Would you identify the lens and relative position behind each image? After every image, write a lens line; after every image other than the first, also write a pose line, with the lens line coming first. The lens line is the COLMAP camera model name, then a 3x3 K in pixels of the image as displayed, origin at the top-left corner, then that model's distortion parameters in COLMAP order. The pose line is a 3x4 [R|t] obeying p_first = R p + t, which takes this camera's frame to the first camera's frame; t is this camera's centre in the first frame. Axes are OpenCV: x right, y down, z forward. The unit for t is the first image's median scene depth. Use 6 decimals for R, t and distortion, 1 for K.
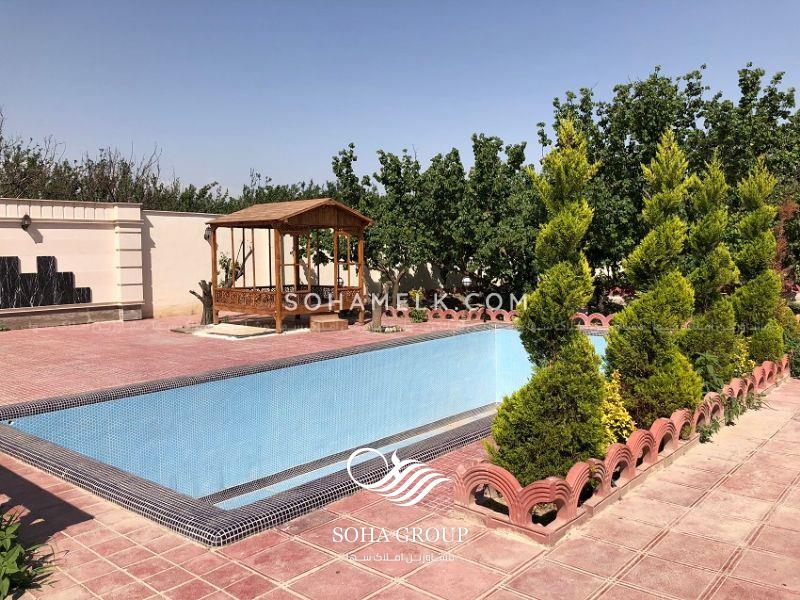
lens RADIAL K [[649.3, 0, 402.0], [0, 649.3, 299.3], [0, 0, 1]] dist [0.028406, -0.017190]
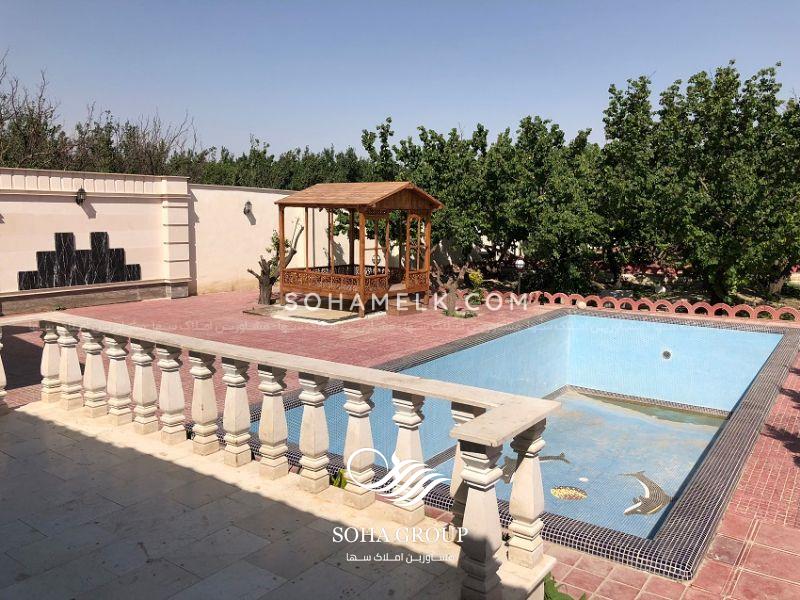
lens RADIAL K [[649.3, 0, 396.4], [0, 649.3, 300.5], [0, 0, 1]] dist [0.028406, -0.017190]
pose [[0.995442, 0.009590, 0.094886, -0.192508], [-0.015475, 0.997988, 0.061485, -0.030046], [-0.094106, -0.062673, 0.993588, 0.002985]]
